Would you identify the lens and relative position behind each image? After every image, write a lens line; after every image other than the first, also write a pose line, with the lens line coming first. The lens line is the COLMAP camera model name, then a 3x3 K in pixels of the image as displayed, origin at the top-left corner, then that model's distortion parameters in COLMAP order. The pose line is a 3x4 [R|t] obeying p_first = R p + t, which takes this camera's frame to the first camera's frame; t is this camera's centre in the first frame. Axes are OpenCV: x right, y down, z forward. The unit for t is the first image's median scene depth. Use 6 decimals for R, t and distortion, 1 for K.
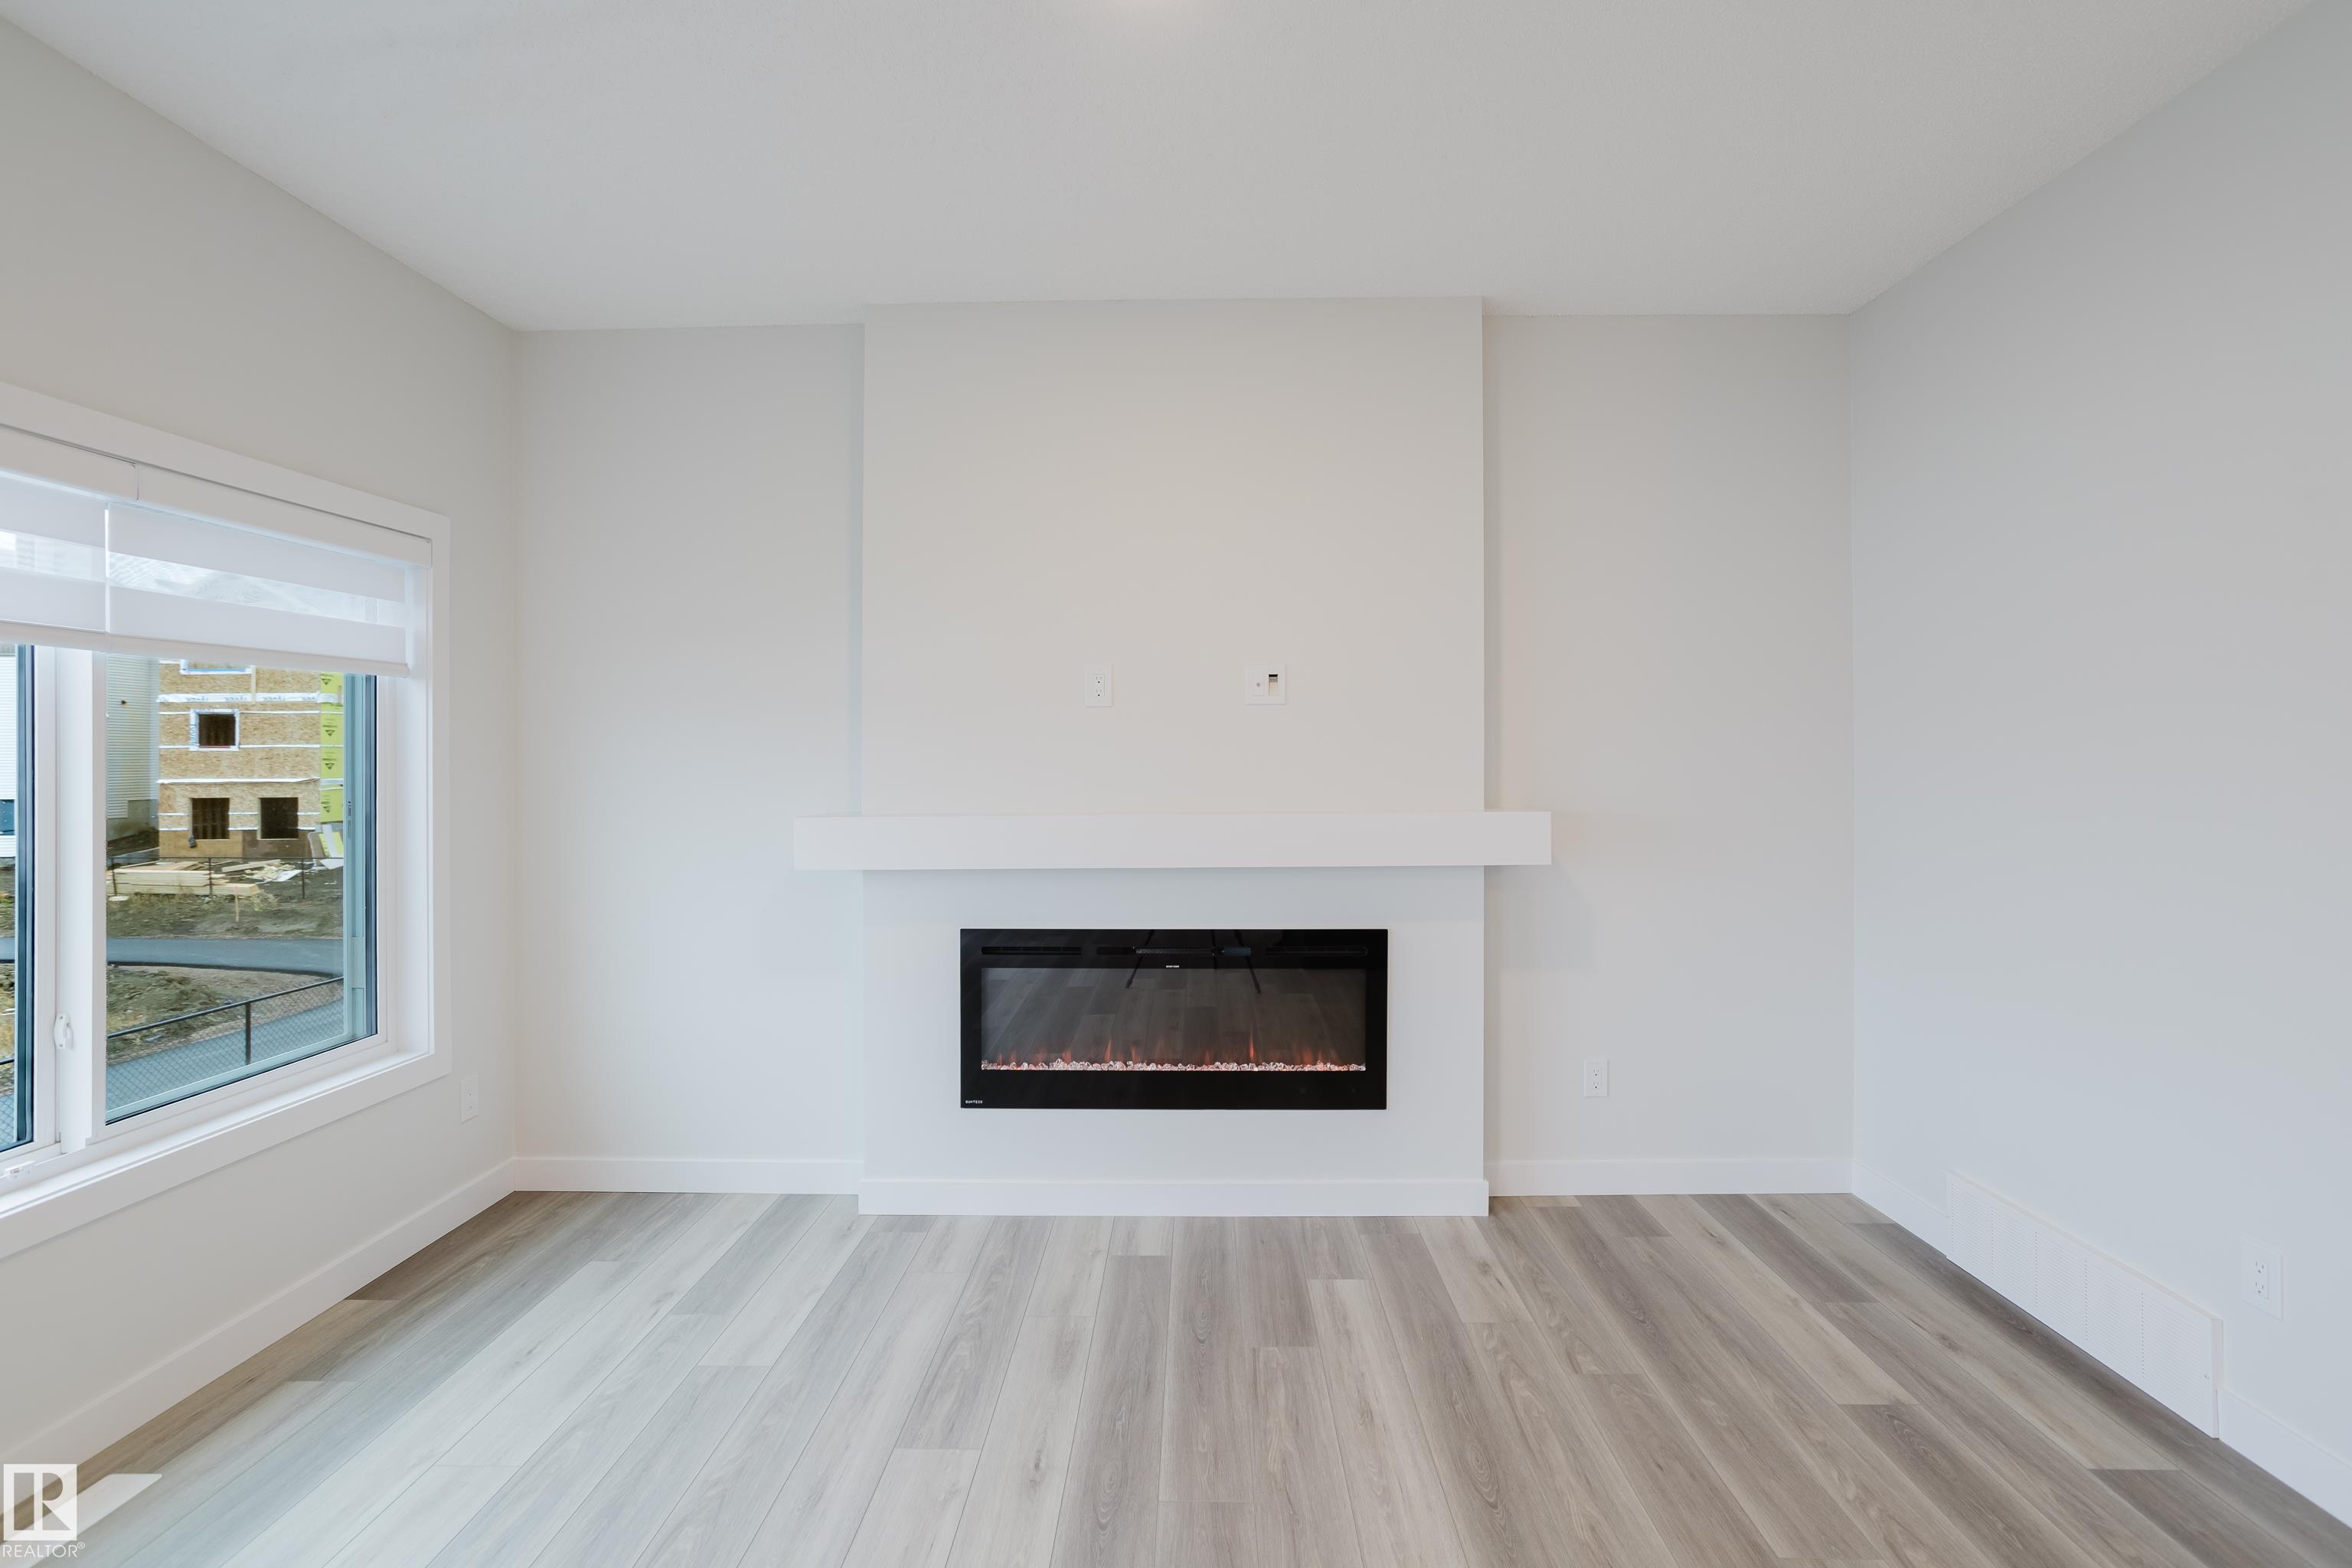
lens RADIAL K [[1127.3, 0, 1166.7], [0, 1127.3, 775.7], [0, 0, 1]] dist [-0.046455, 0.024584]
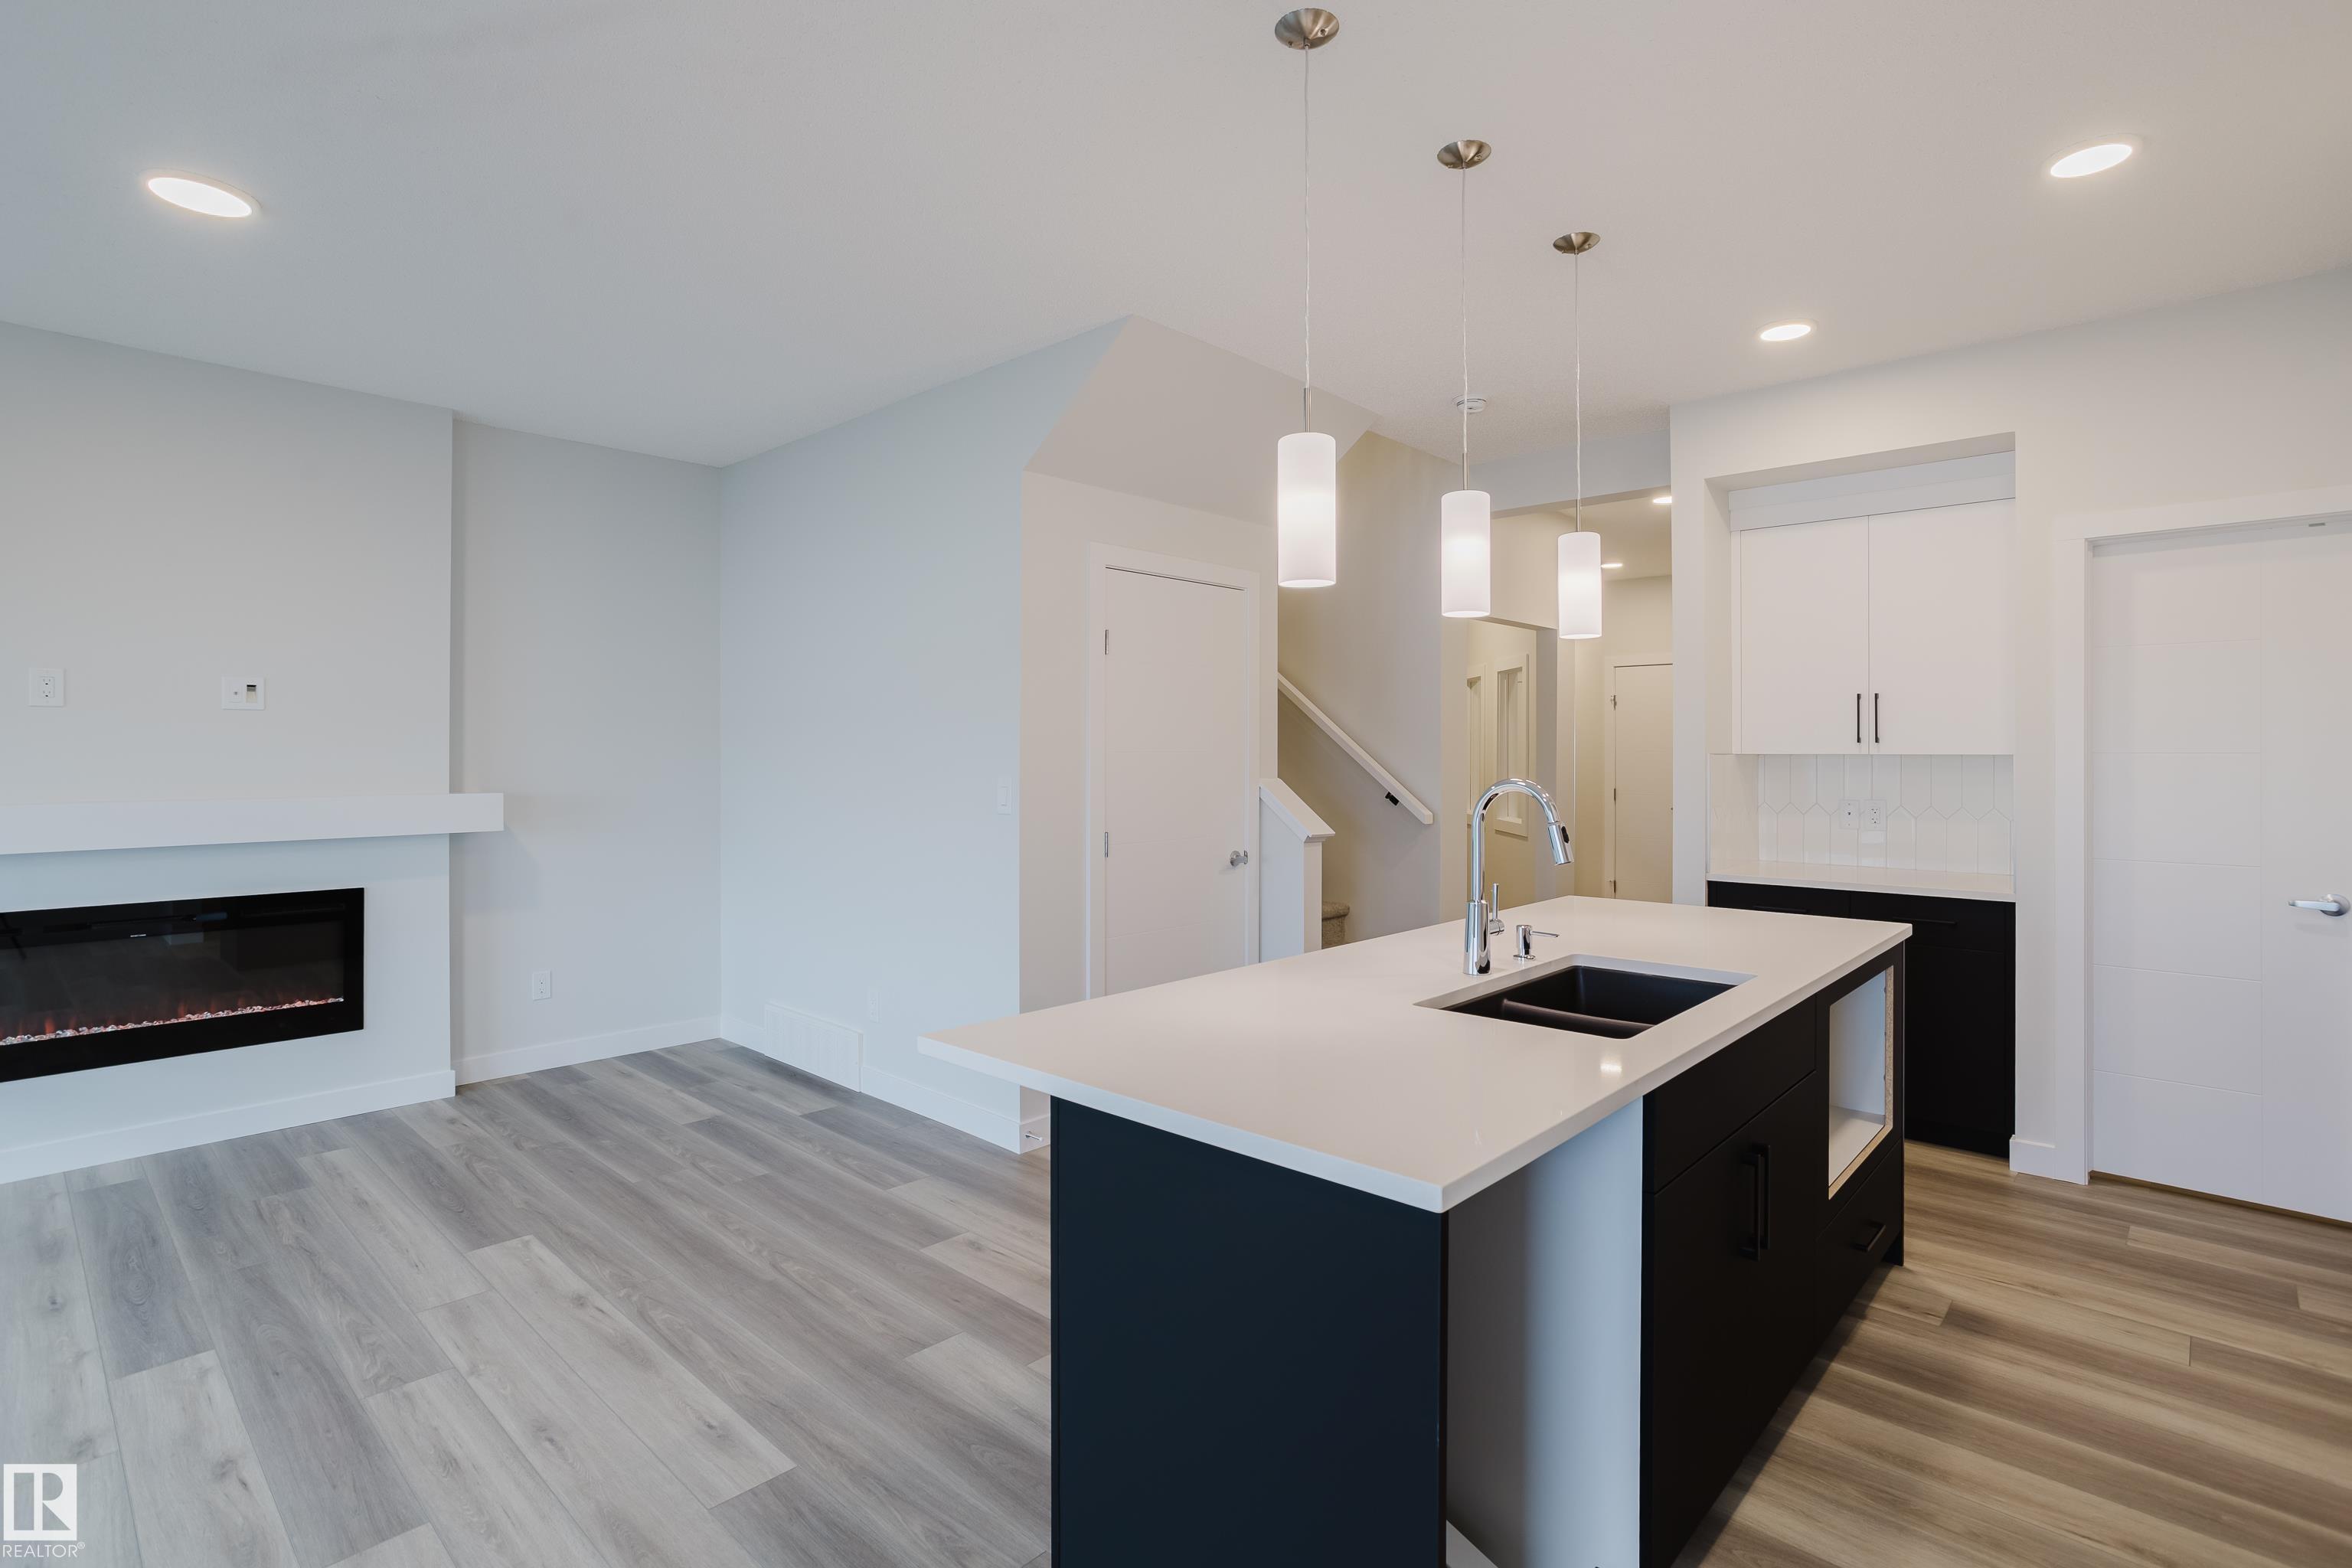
lens RADIAL K [[1143.0, 0, 1175.1], [0, 1143.0, 754.9], [0, 0, 1]] dist [-0.041439, 0.027180]
pose [[0.660778, 0.005921, 0.750558, -0.188528], [0.007619, 0.999864, -0.014595, 0.012729], [-0.750542, 0.015362, 0.660644, -0.652053]]
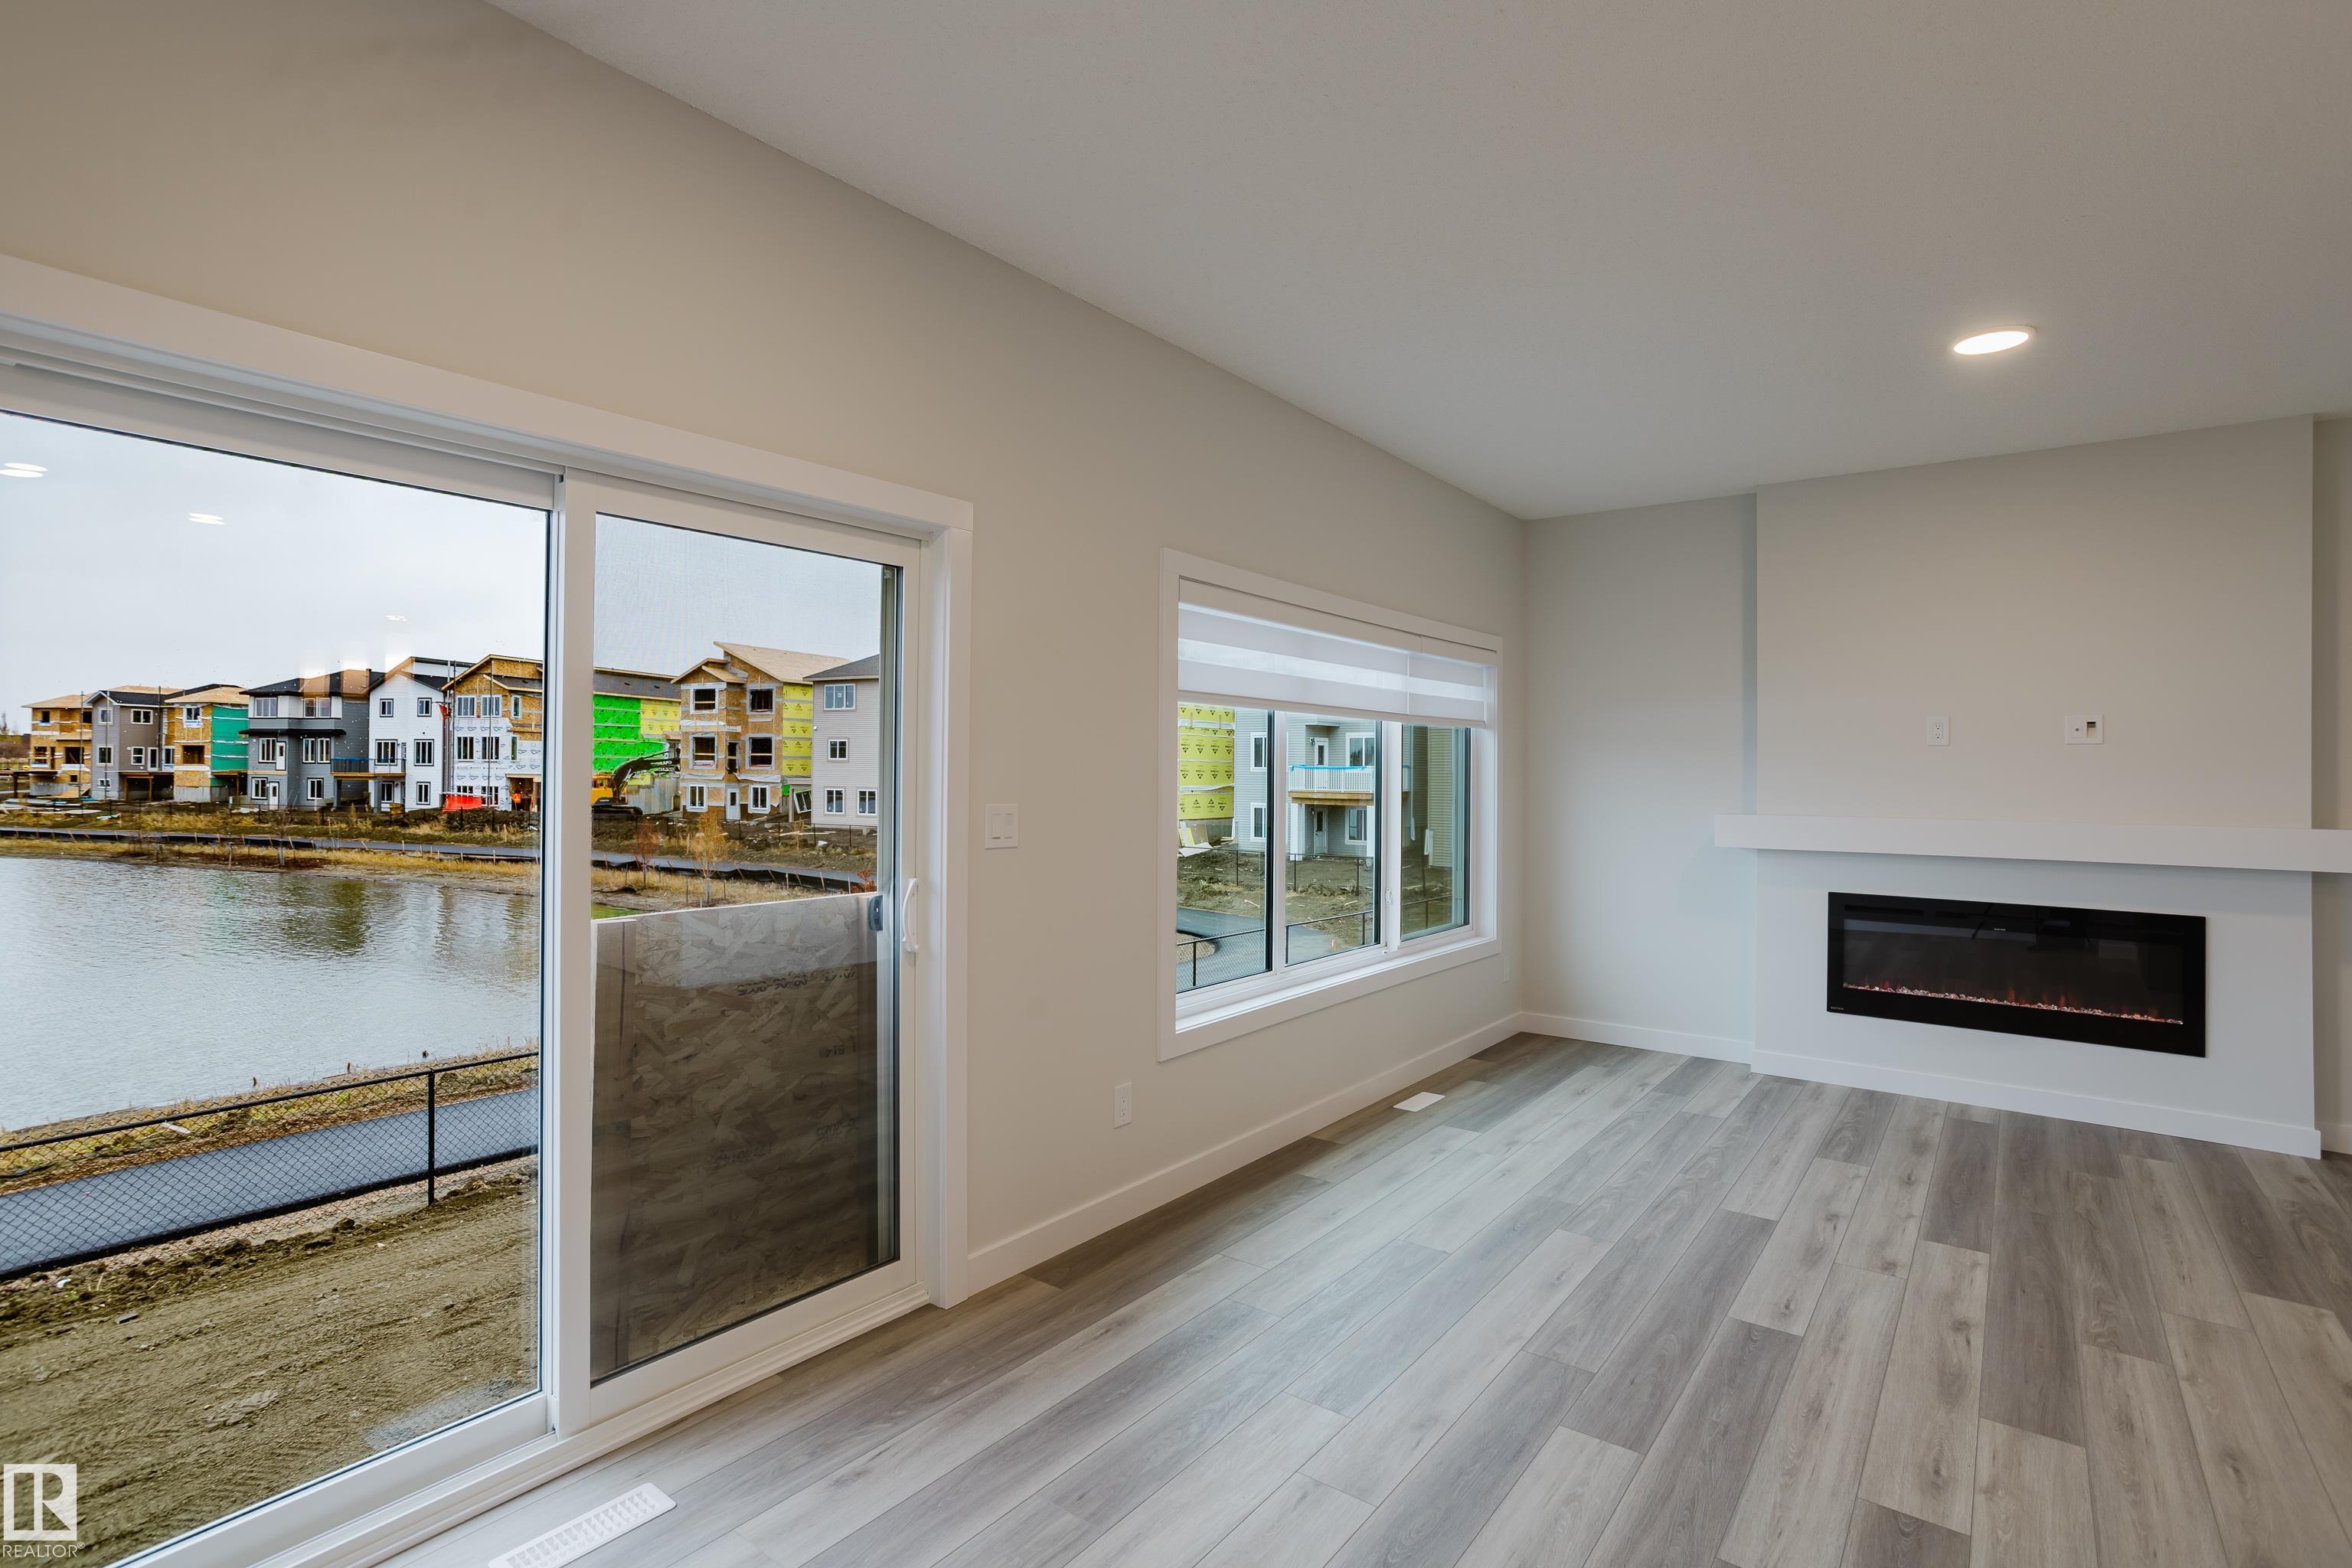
lens RADIAL K [[1143.0, 0, 1175.1], [0, 1143.0, 754.9], [0, 0, 1]] dist [-0.041439, 0.027180]
pose [[0.816664, 0.006302, -0.577079, -0.031357], [-0.026424, 0.999300, -0.026482, 0.019076], [0.576508, 0.036875, 0.816259, -0.894409]]
